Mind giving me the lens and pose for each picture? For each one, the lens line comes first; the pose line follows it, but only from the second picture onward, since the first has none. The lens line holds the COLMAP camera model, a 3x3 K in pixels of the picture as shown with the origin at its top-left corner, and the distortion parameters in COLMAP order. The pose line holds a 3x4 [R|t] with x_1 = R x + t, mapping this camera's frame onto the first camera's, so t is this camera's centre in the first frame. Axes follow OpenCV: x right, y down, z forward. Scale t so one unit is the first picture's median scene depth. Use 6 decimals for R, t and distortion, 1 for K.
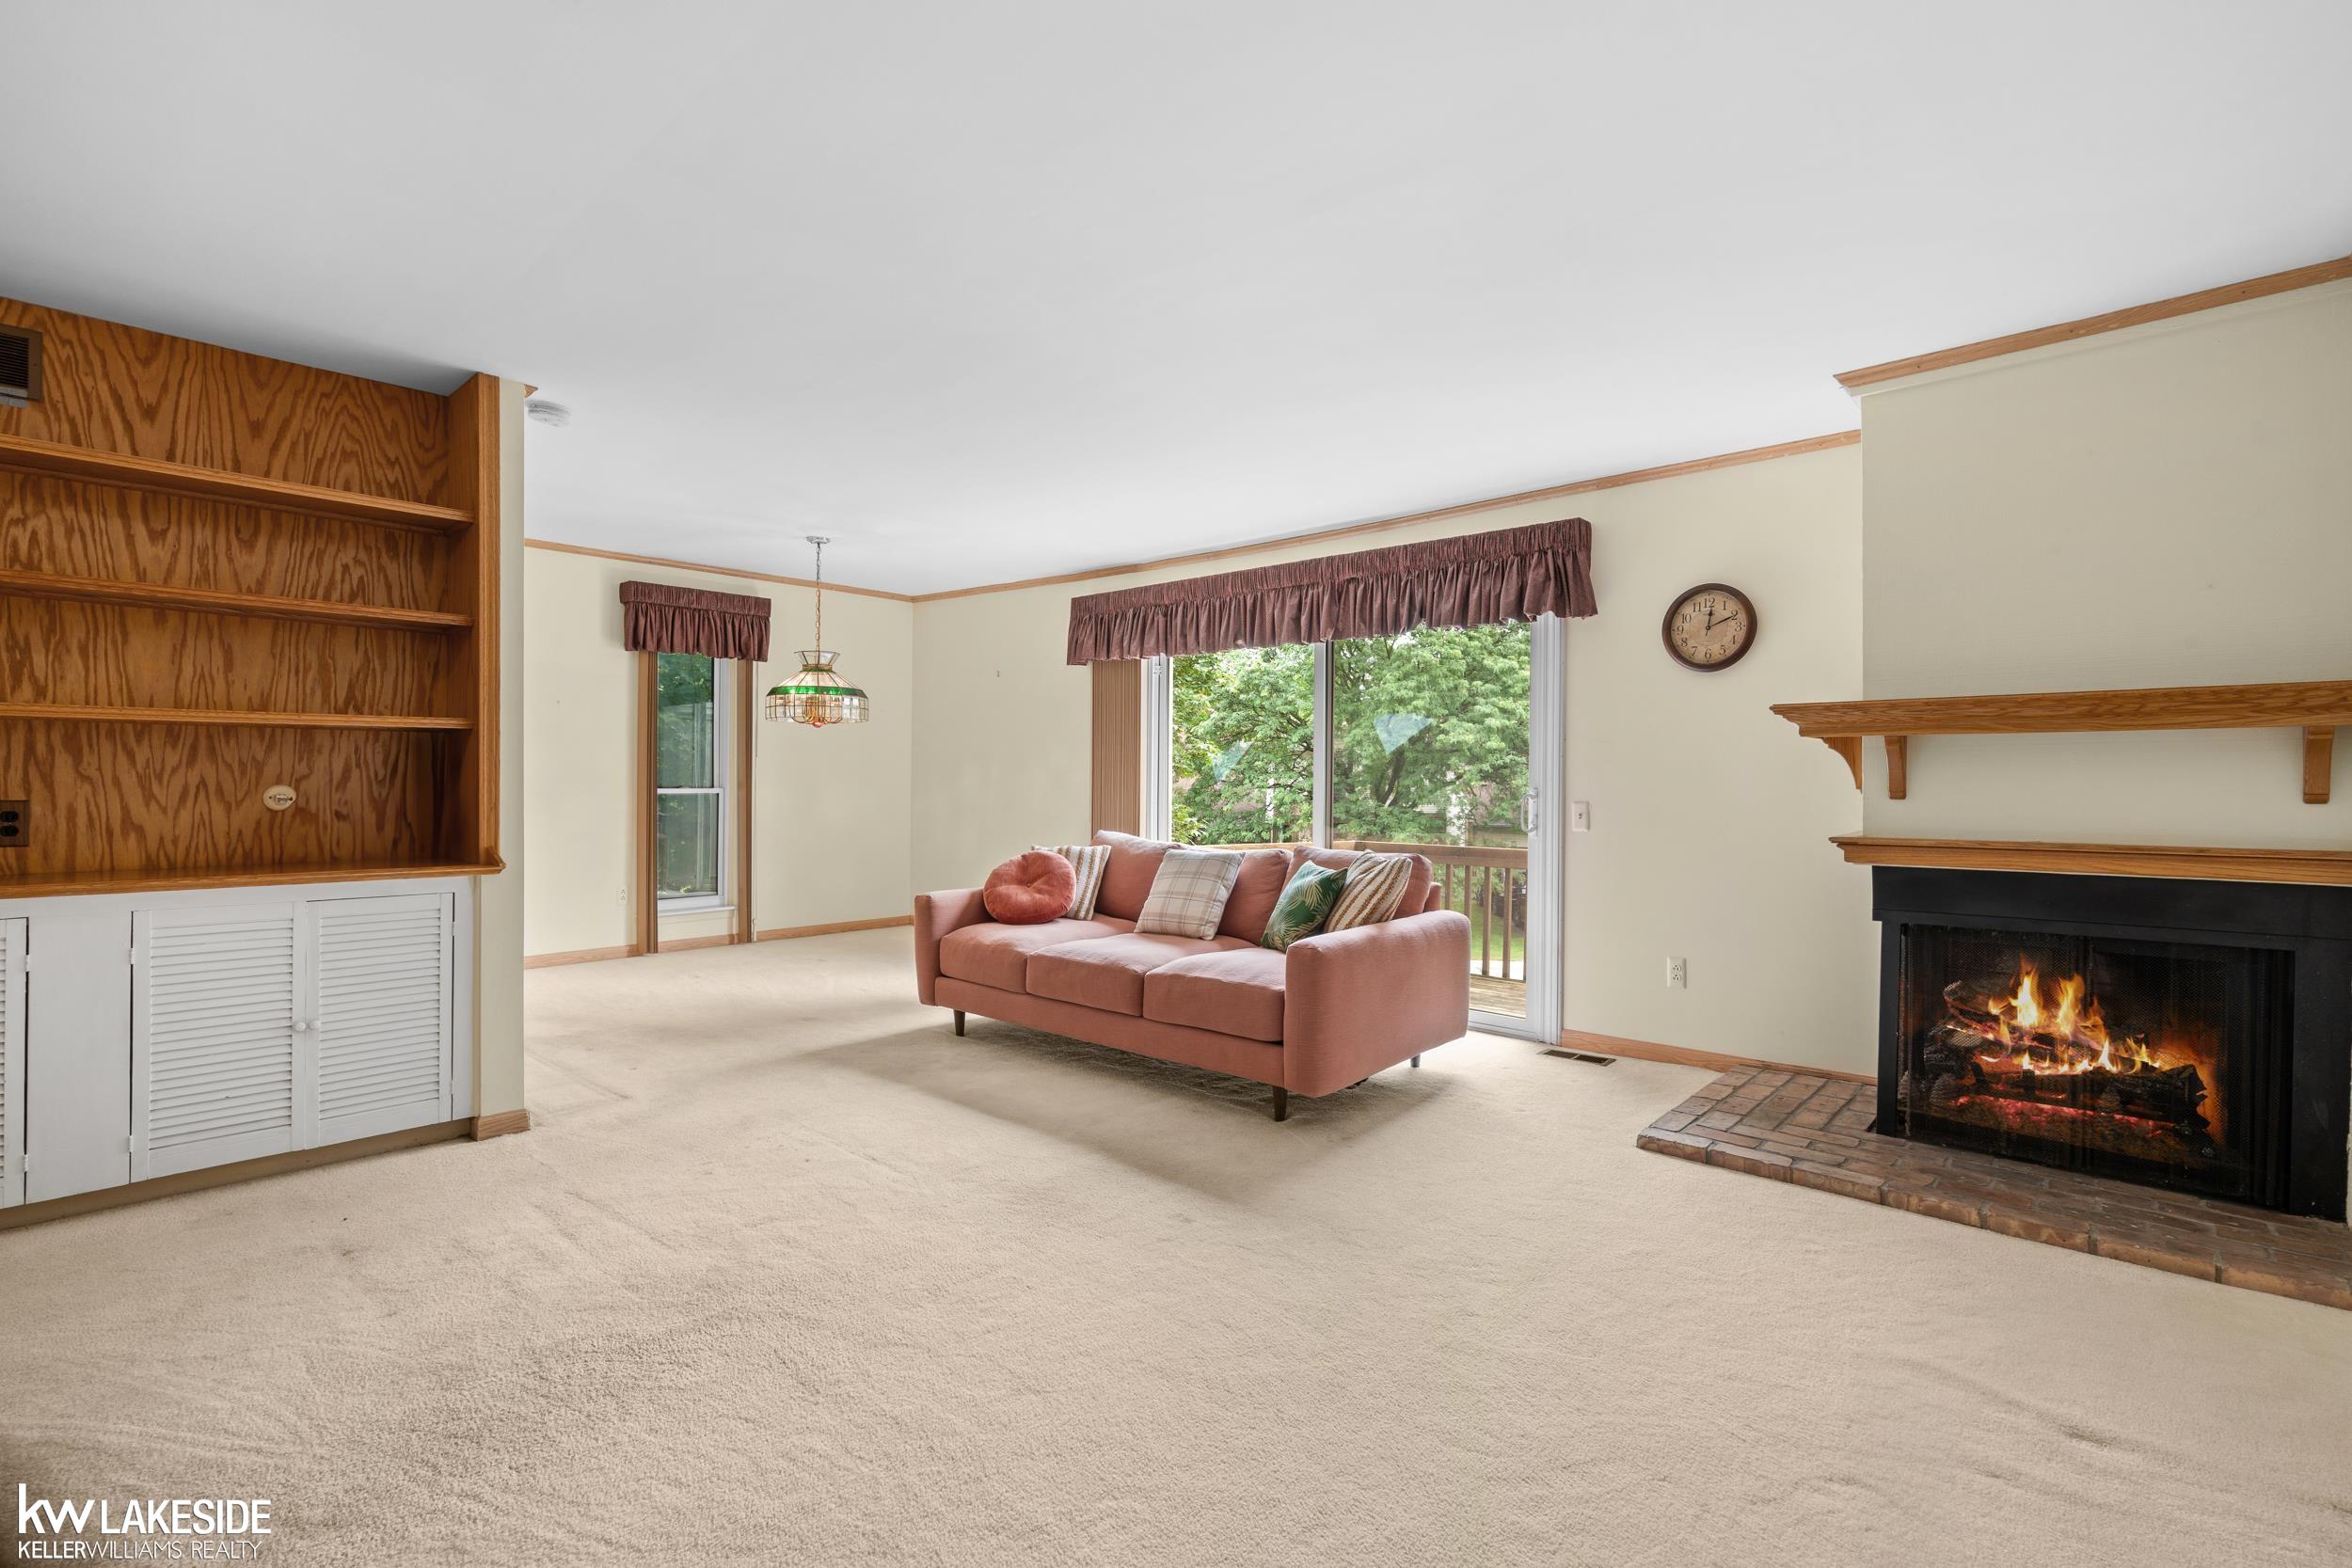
lens RADIAL K [[1037.9, 0, 1209.3], [0, 1037.9, 782.8], [0, 0, 1]] dist [-0.000067, 0.000412]
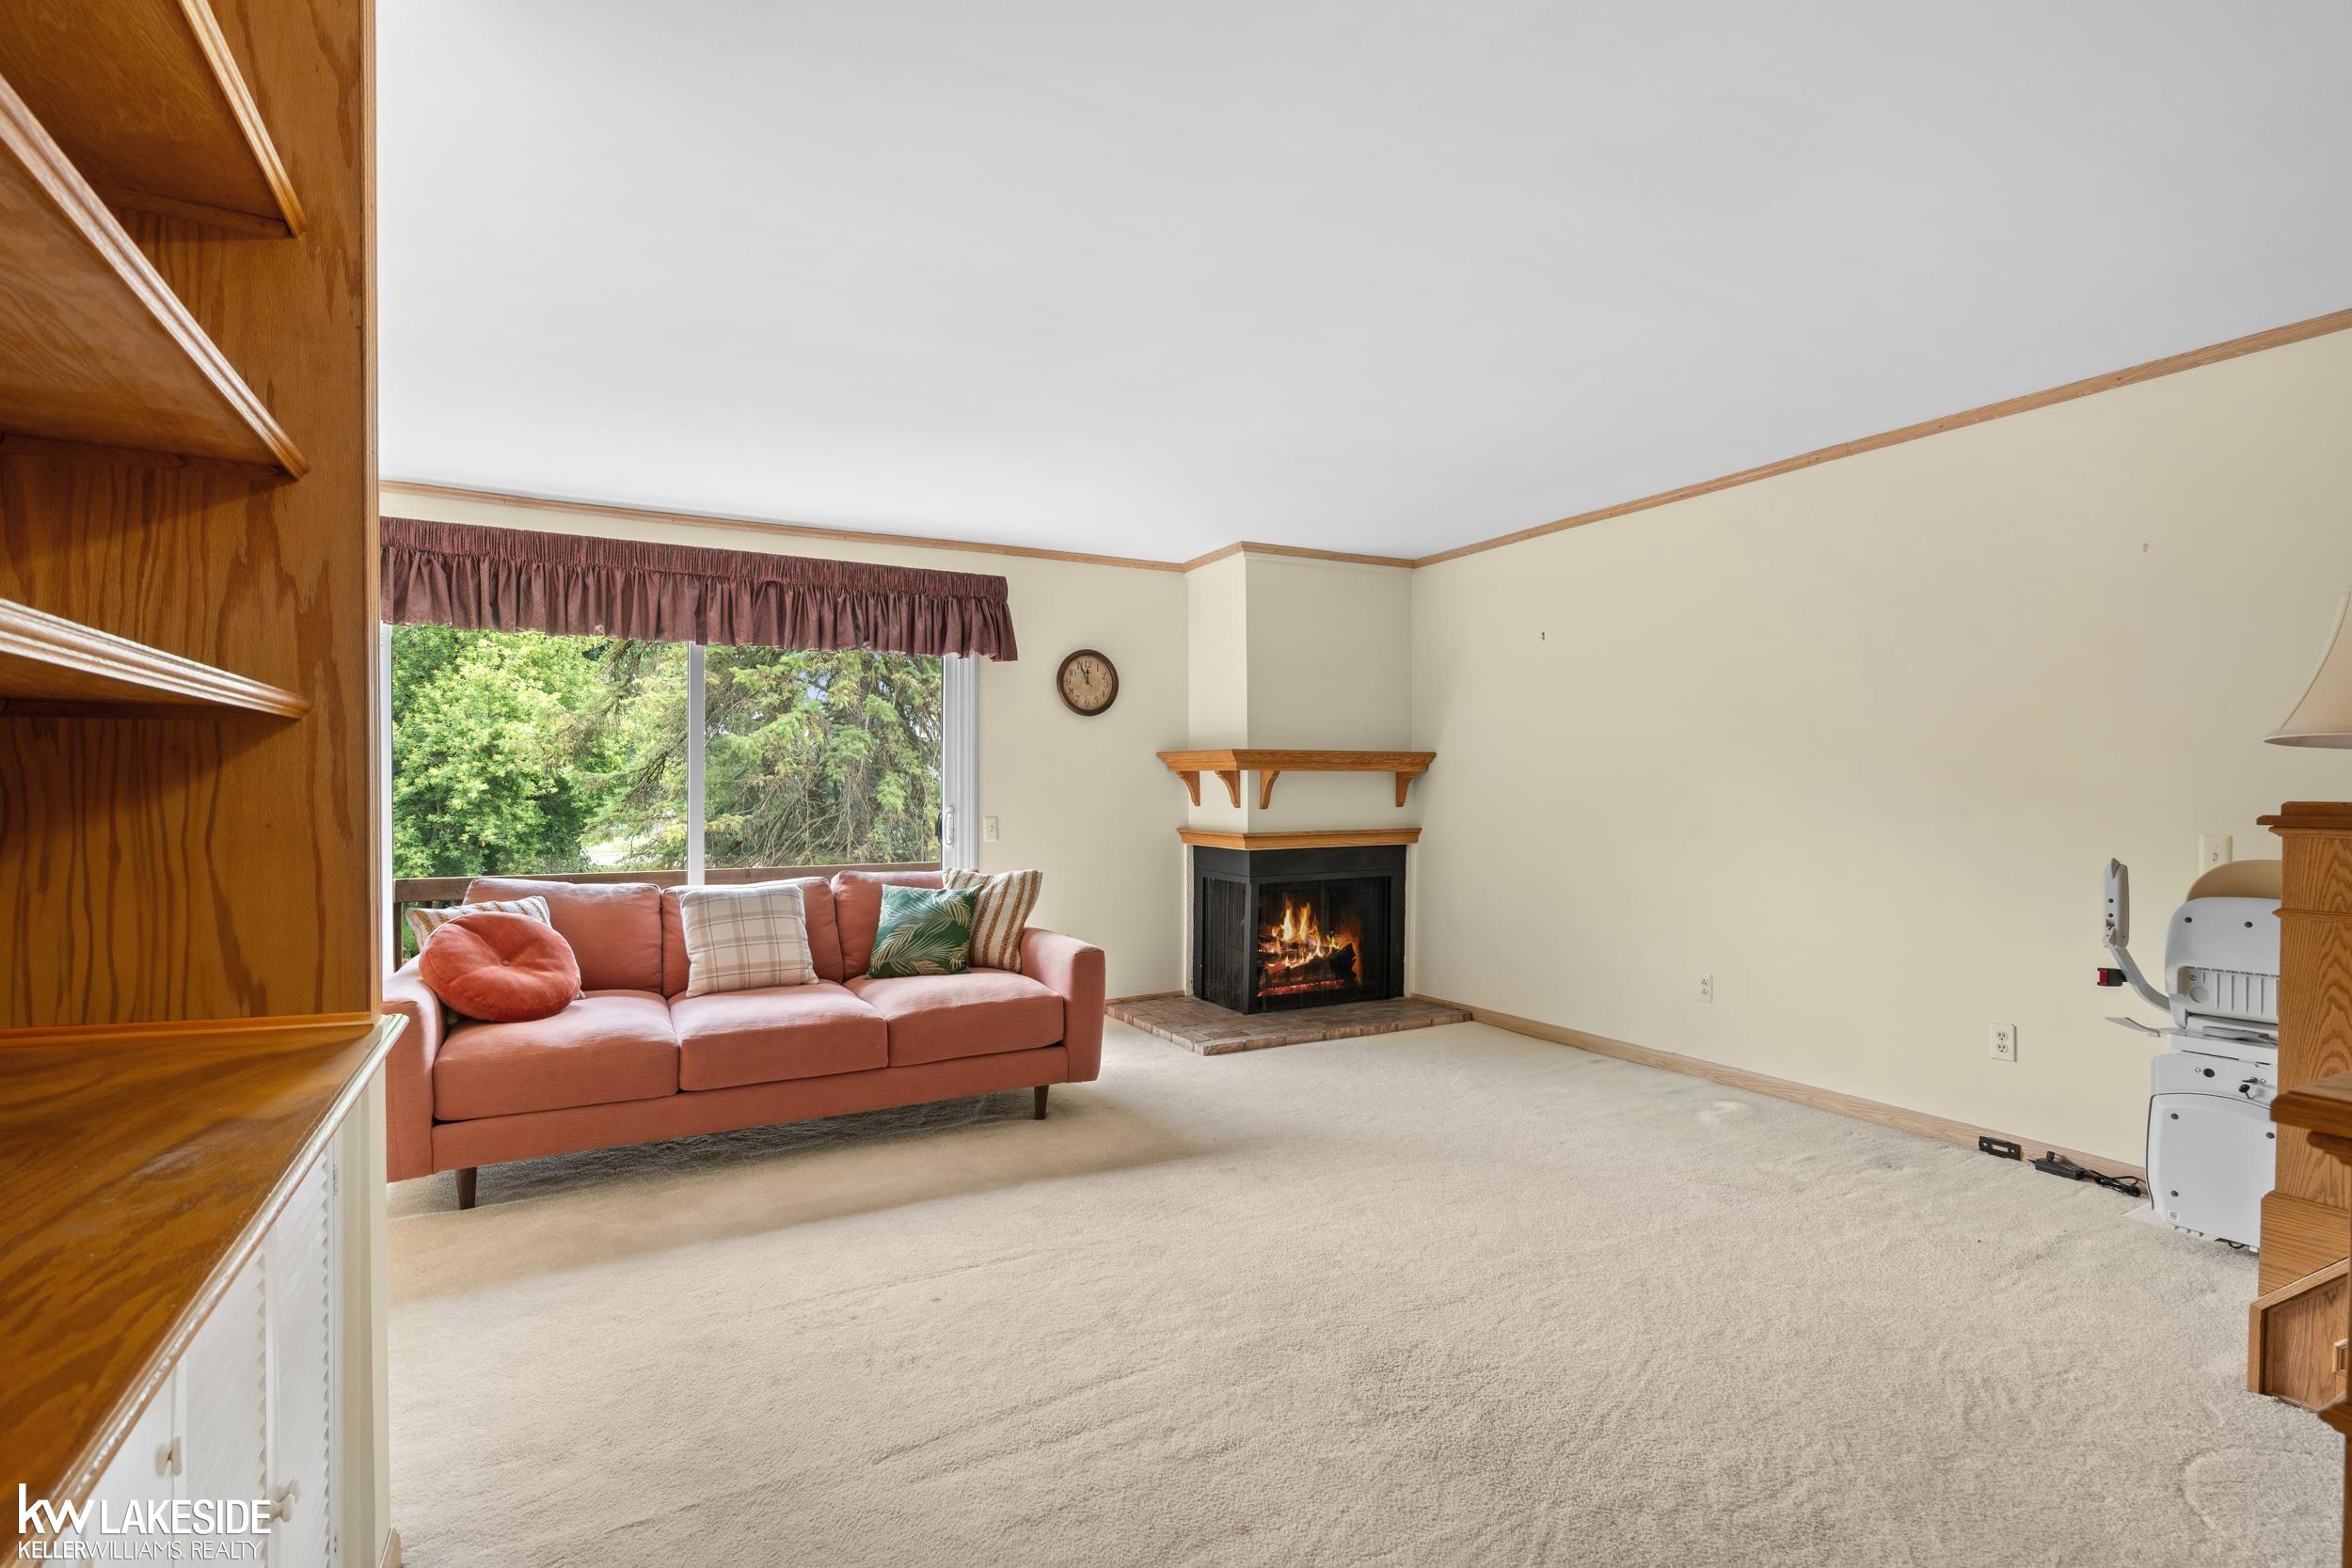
lens RADIAL K [[1116.4, 0, 1176.0], [0, 1116.4, 784.0], [0, 0, 1]] dist [0.000022, 0.000040]
pose [[0.380565, 0.005319, 0.924739, -0.857903], [0.010248, 0.999898, -0.009968, -0.006385], [-0.924698, 0.013270, 0.380471, 0.397903]]
